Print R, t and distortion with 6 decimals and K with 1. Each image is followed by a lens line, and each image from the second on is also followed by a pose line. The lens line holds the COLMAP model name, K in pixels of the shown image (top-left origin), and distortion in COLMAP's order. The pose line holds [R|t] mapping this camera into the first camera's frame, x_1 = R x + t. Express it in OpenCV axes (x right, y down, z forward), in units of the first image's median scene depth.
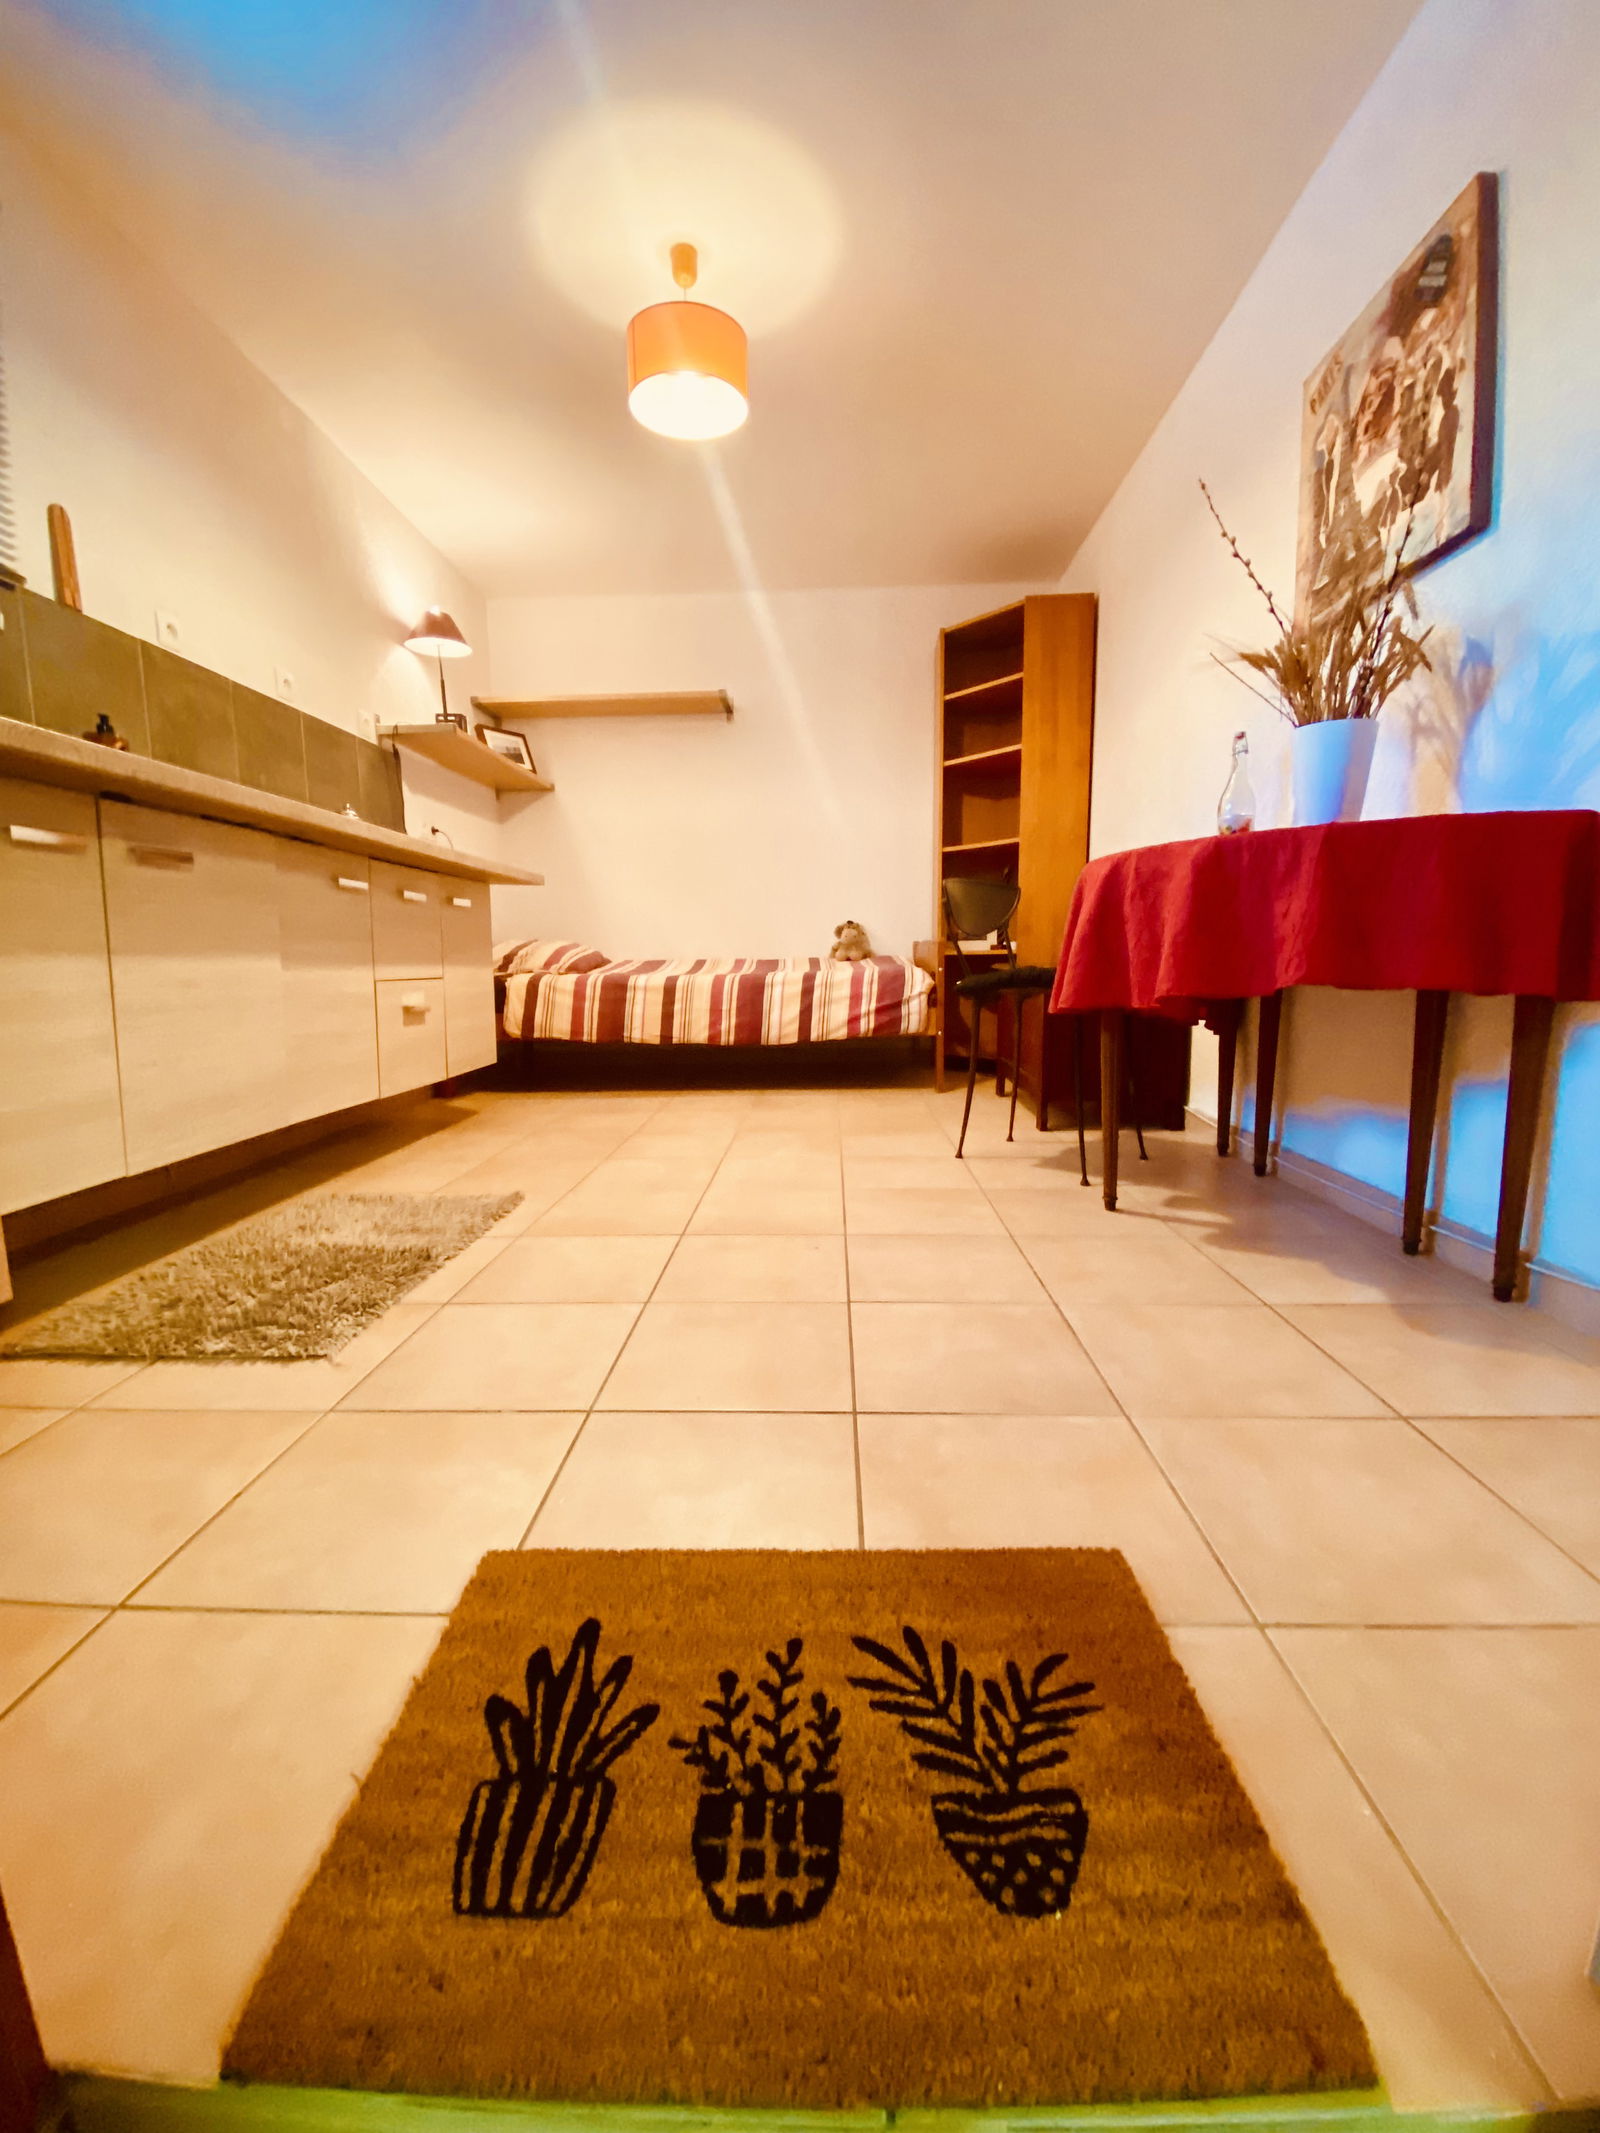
lens RADIAL K [[852.2, 0, 800.0], [0, 852.2, 1066.5], [0, 0, 1]] dist [0.044643, -0.038345]
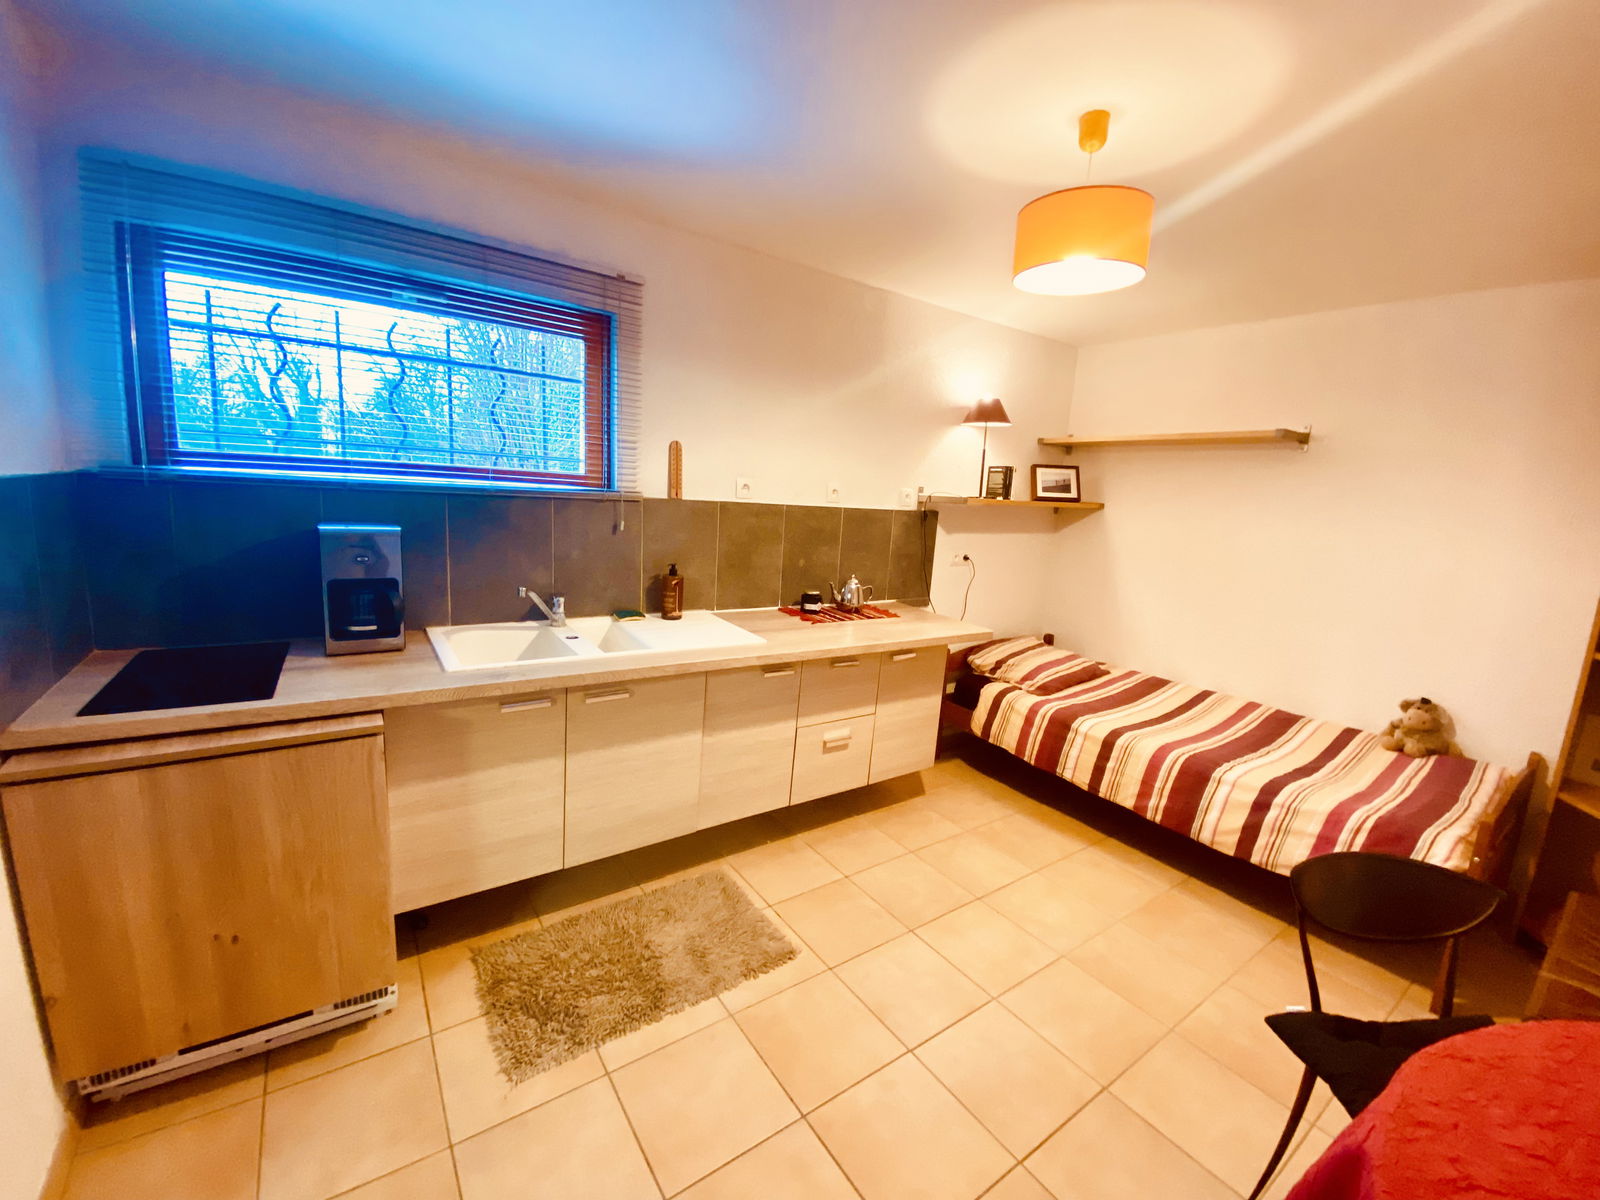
lens RADIAL K [[639.2, 0, 800.0], [0, 639.2, 600.0], [0, 0, 1]] dist [0.044643, -0.038345]
pose [[0.605283, 0.184683, -0.774290, 0.194477], [-0.177779, 0.979507, 0.094657, -0.271153], [0.775904, 0.080358, 0.625712, 0.211890]]
